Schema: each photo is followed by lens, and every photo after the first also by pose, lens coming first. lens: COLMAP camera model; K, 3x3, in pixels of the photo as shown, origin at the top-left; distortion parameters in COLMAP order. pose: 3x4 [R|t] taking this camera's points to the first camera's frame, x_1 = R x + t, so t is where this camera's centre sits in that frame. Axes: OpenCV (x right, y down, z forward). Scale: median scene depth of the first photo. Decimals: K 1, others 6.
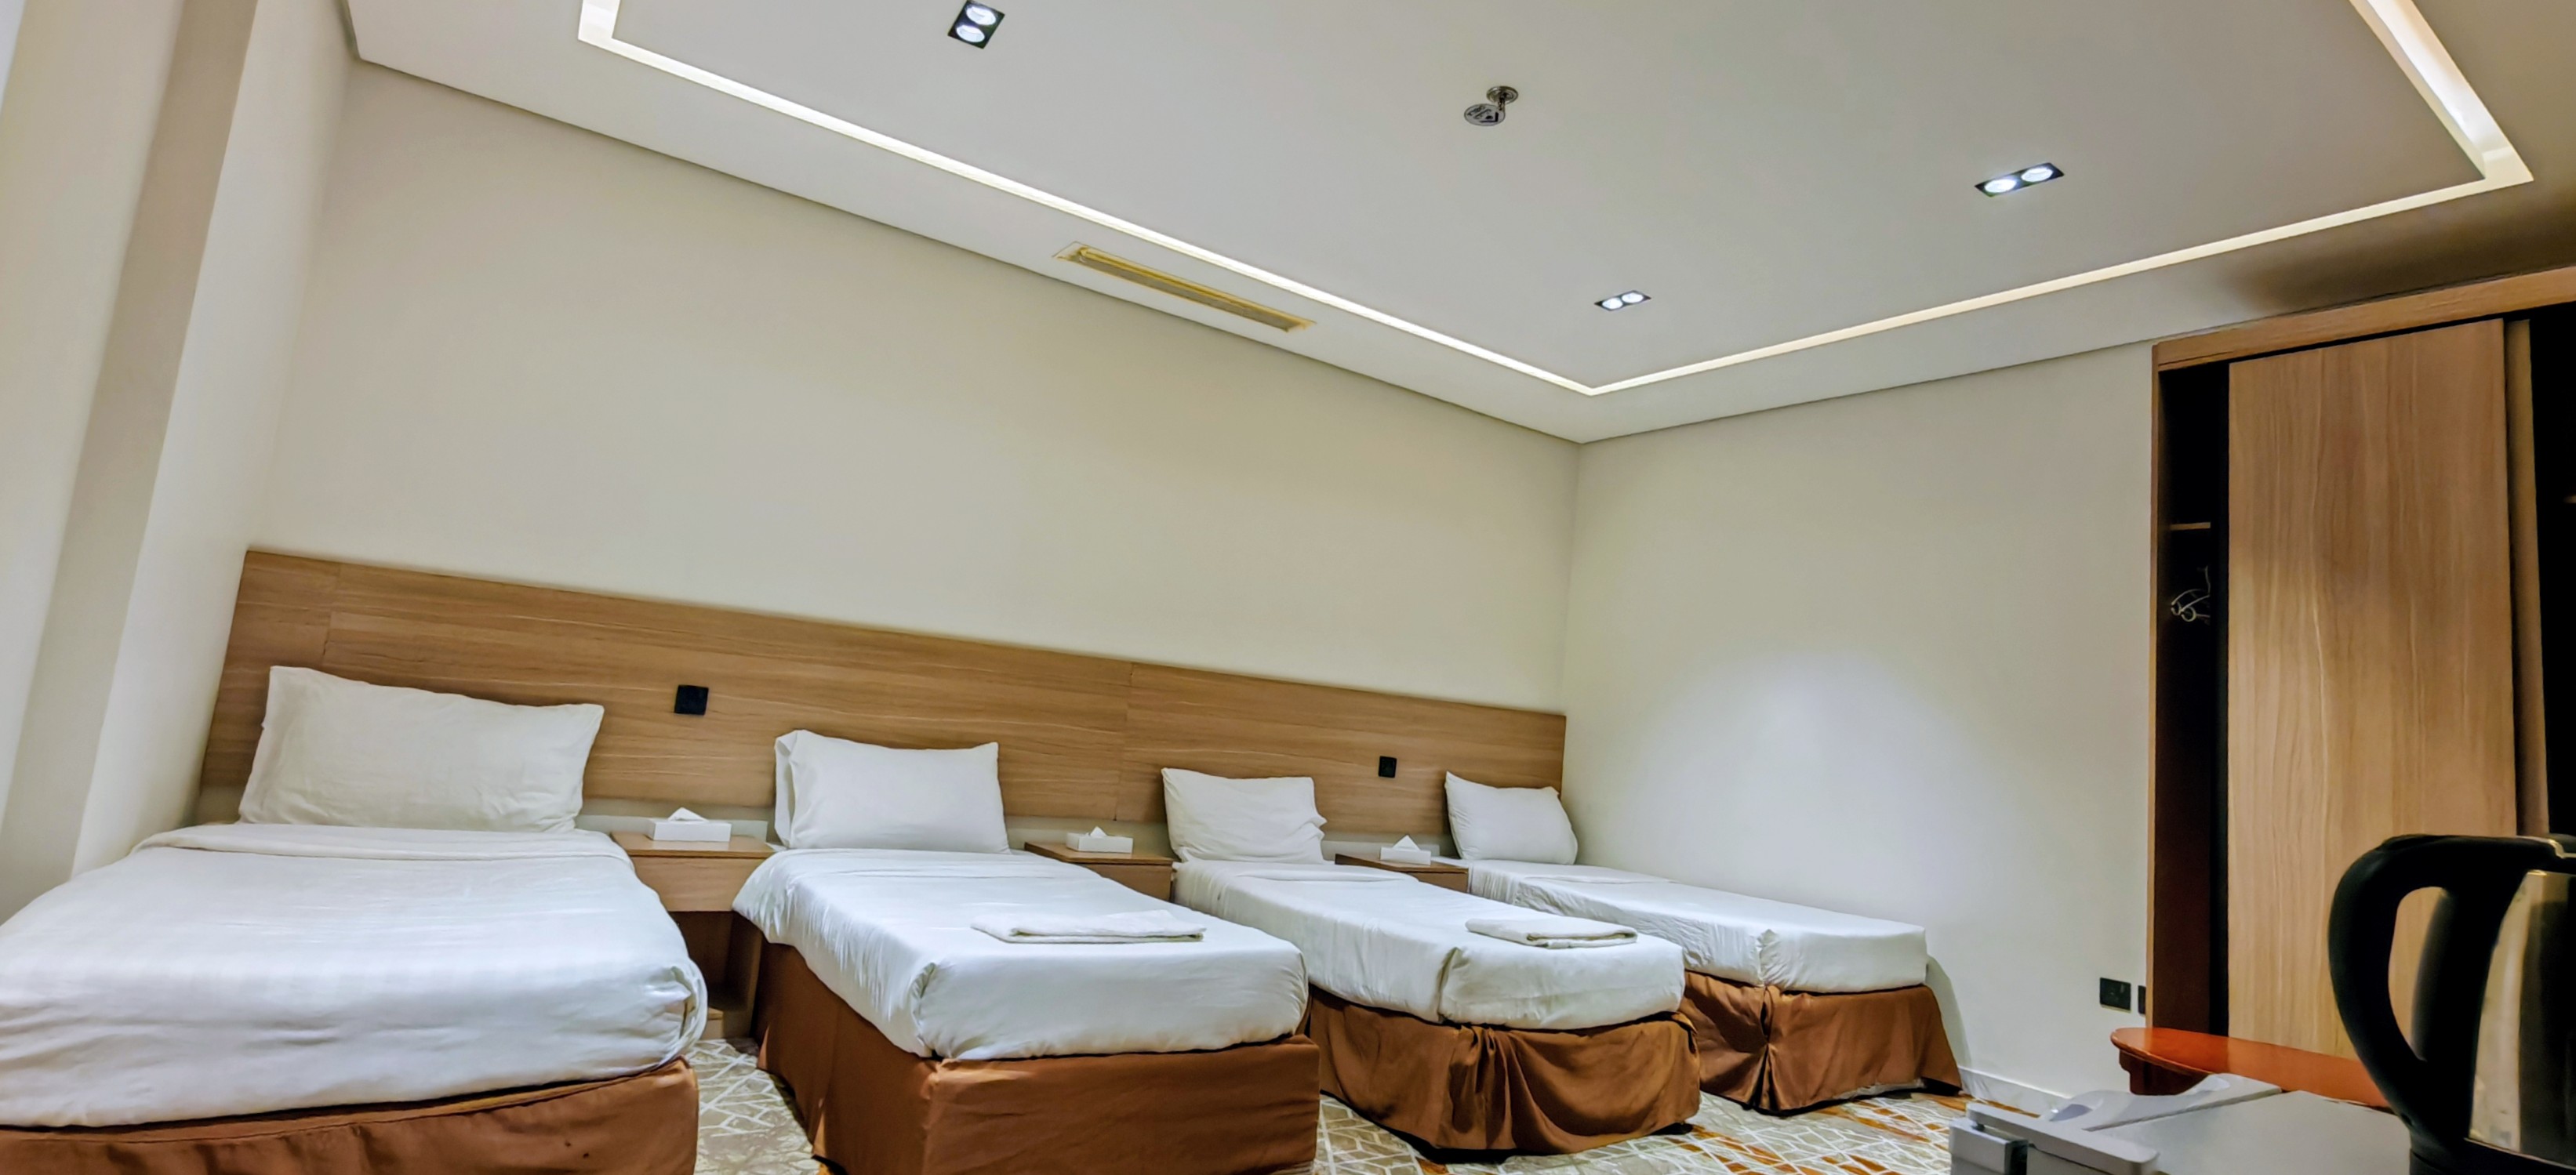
lens RADIAL K [[1172.7, 0, 1288.0], [0, 1172.7, 587.5], [0, 0, 1]] dist [-0.000855, 0.000294]
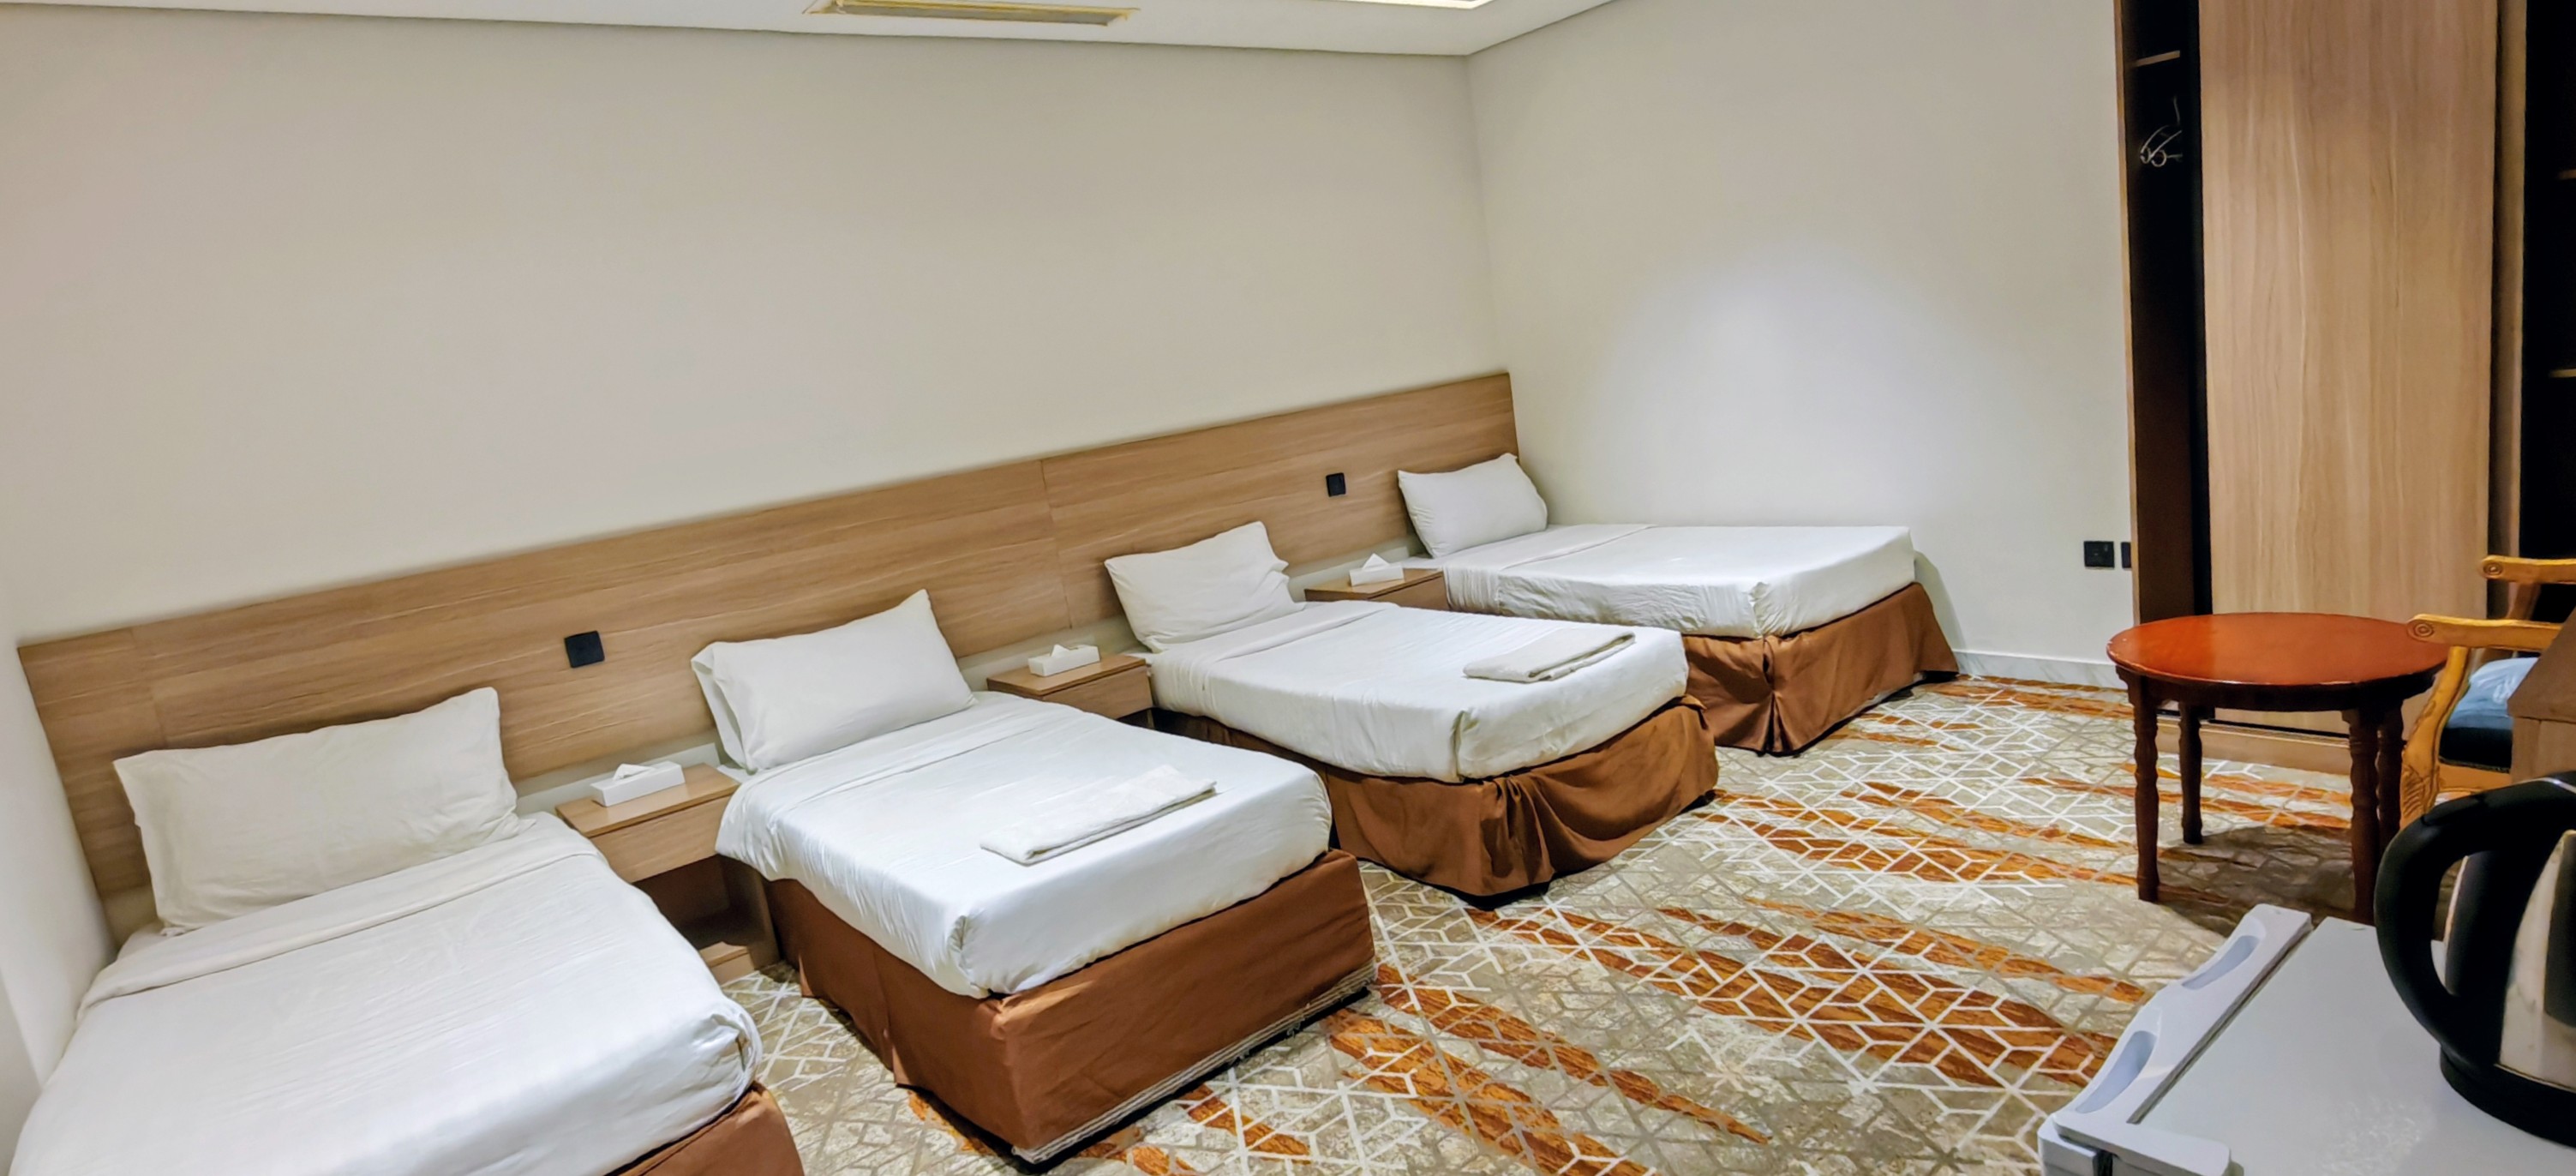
lens RADIAL K [[1281.8, 0, 1288.0], [0, 1281.8, 588.0], [0, 0, 1]] dist [-0.000491, 0.000181]
pose [[0.968112, -0.248855, 0.028822, -0.002489], [0.229989, 0.928487, 0.291577, -0.119931], [-0.099321, -0.275651, 0.956113, 0.019634]]
